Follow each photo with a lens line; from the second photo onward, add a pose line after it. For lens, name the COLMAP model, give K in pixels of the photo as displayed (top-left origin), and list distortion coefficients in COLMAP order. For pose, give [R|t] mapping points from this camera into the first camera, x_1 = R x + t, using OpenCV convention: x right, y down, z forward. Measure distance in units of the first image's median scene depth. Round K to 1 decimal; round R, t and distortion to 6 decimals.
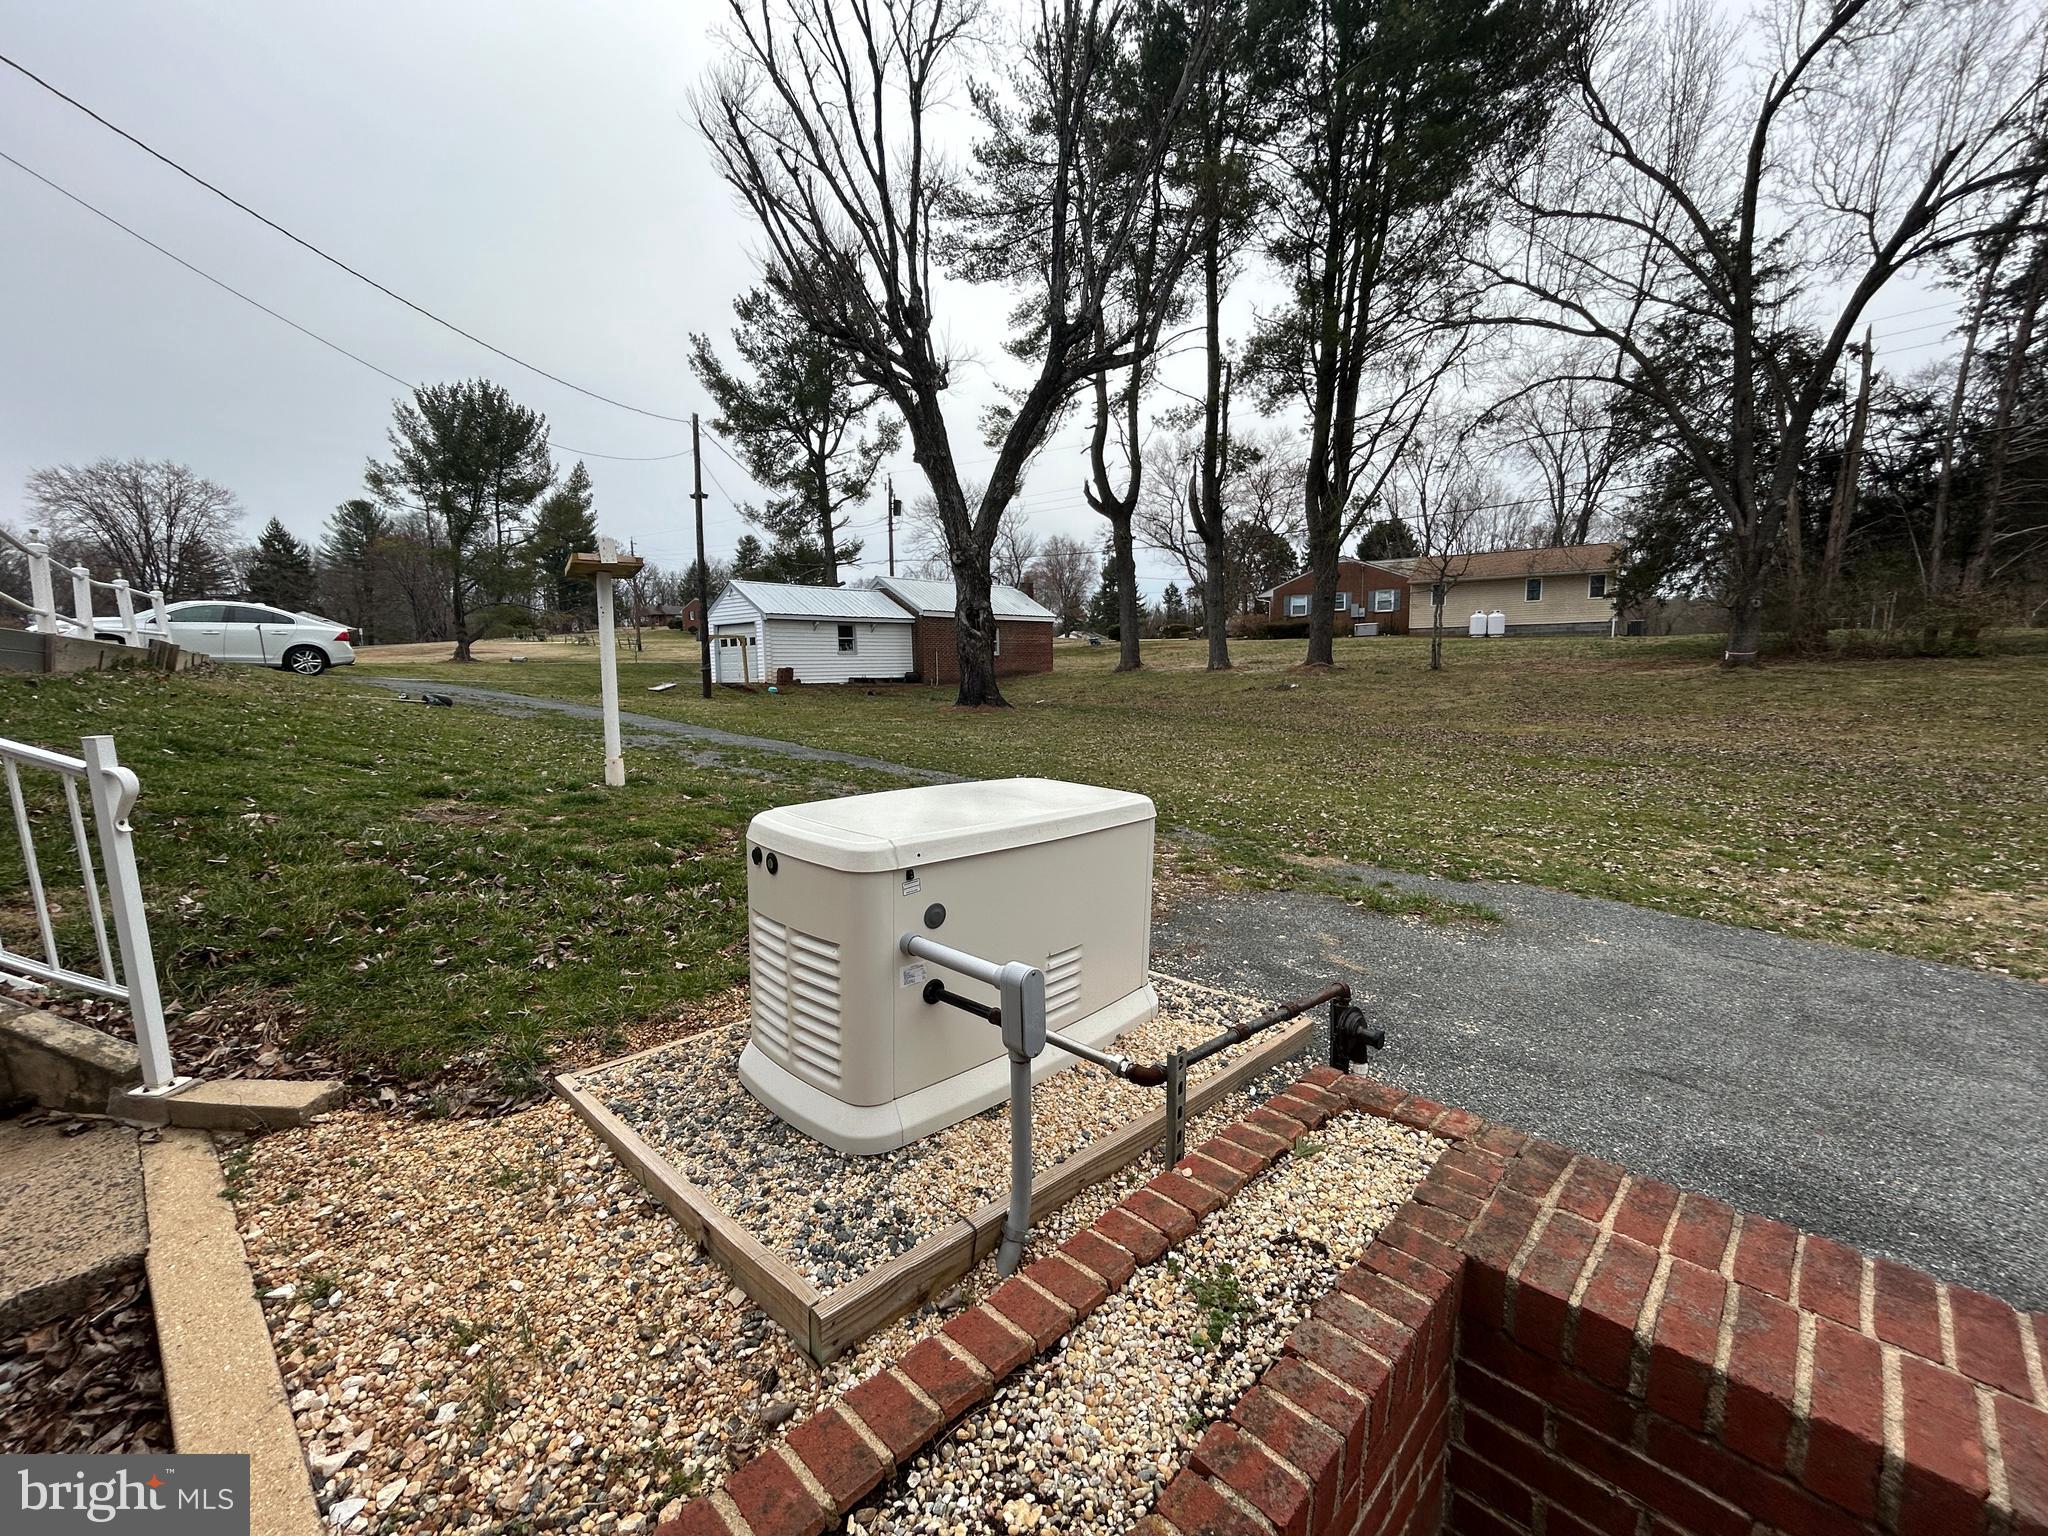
lens RADIAL K [[828.5, 0, 1019.4], [0, 828.5, 767.5], [0, 0, 1]] dist [-0.001416, -0.000066]
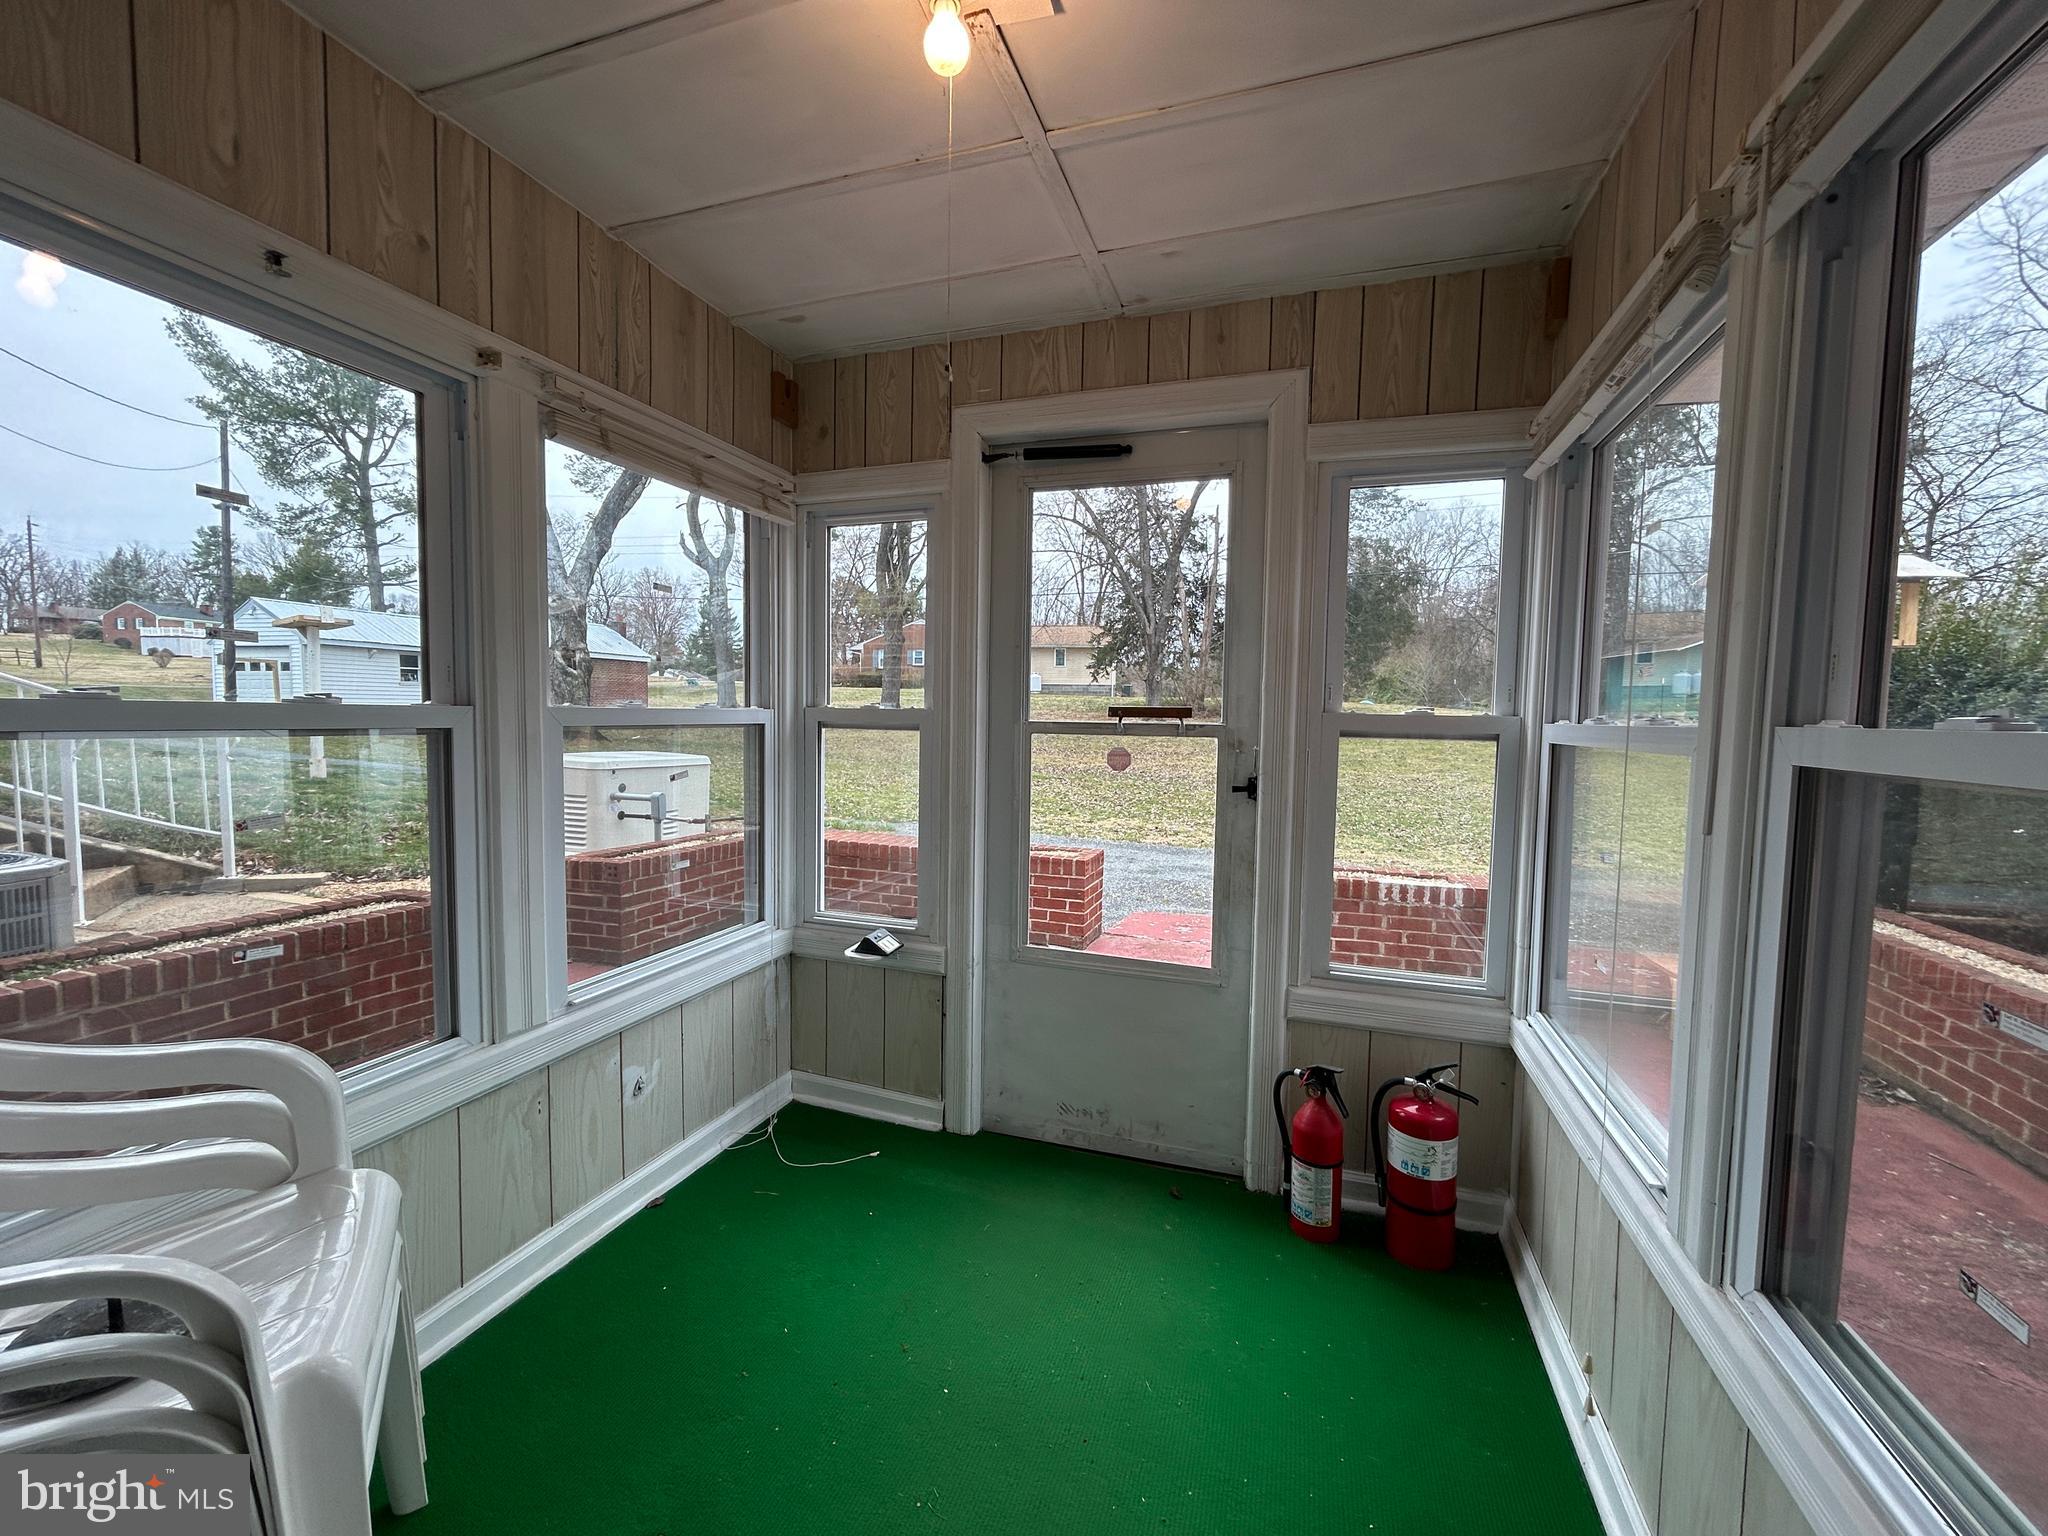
lens RADIAL K [[828.5, 0, 1019.4], [0, 828.5, 767.5], [0, 0, 1]] dist [-0.001416, -0.000066]
pose [[0.893576, -0.001452, 0.448910, -0.011629], [0.025632, 0.998528, -0.047792, 0.020068], [-0.448180, 0.054212, 0.892298, -0.151629]]
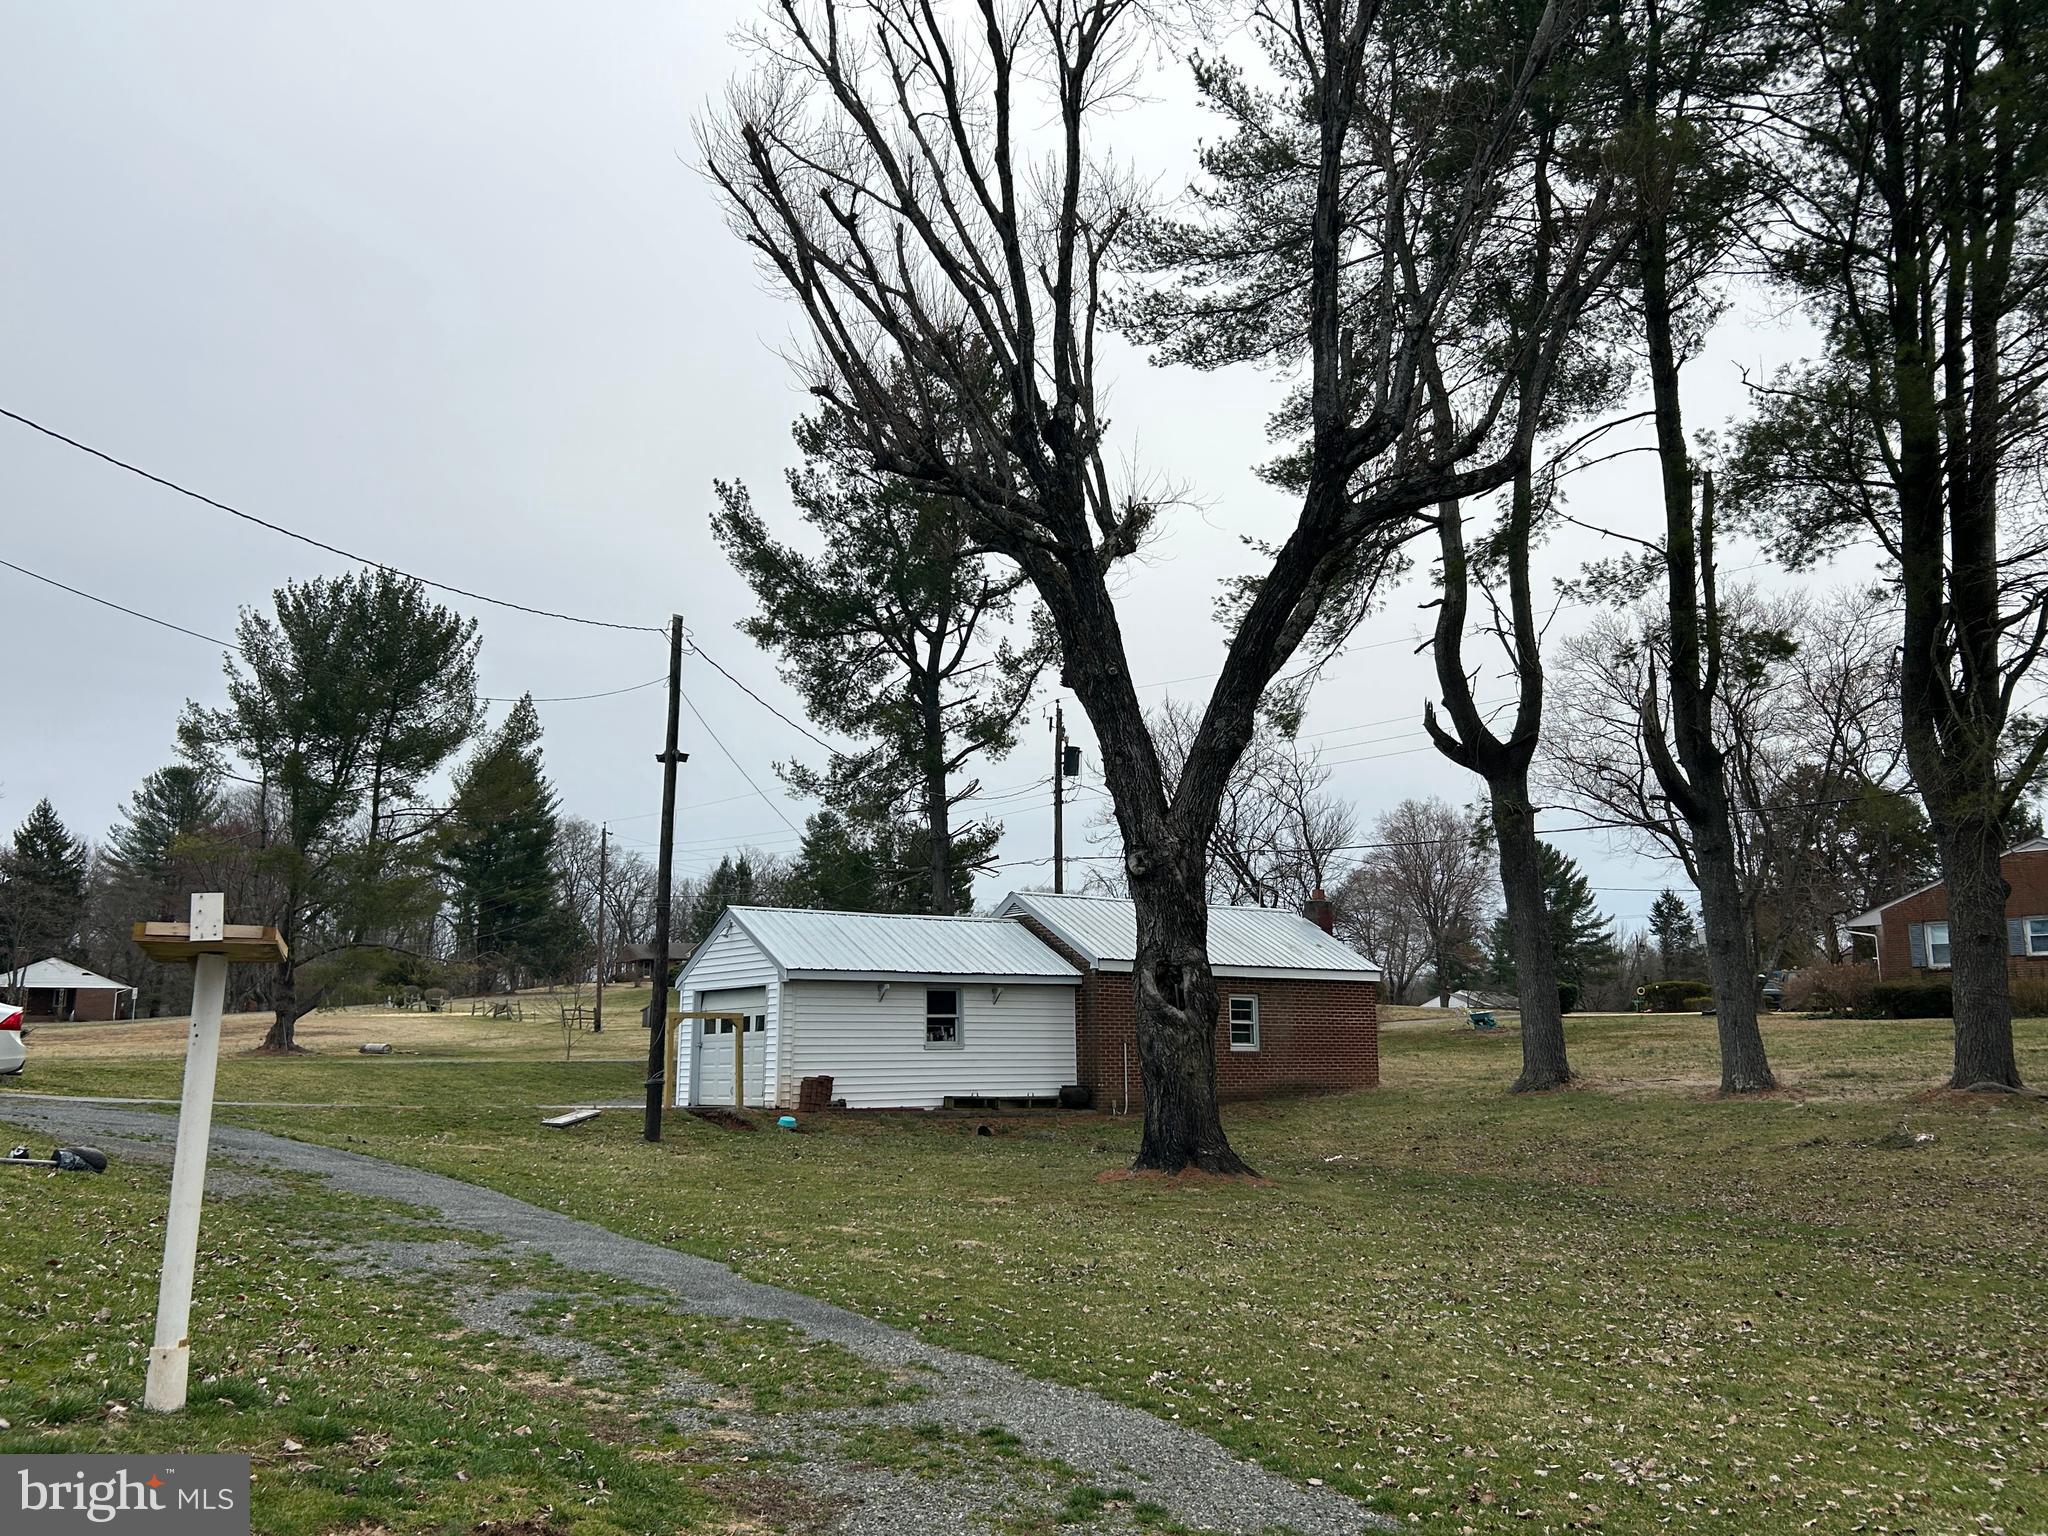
lens RADIAL K [[1654.6, 0, 1024.0], [0, 1654.6, 768.0], [0, 0, 1]] dist [0.096572, -0.130094]
pose [[0.981849, -0.023908, -0.188153, 0.032739], [-0.031775, 0.957269, -0.287449, -0.012968], [0.186985, 0.288210, 0.939134, 0.020959]]
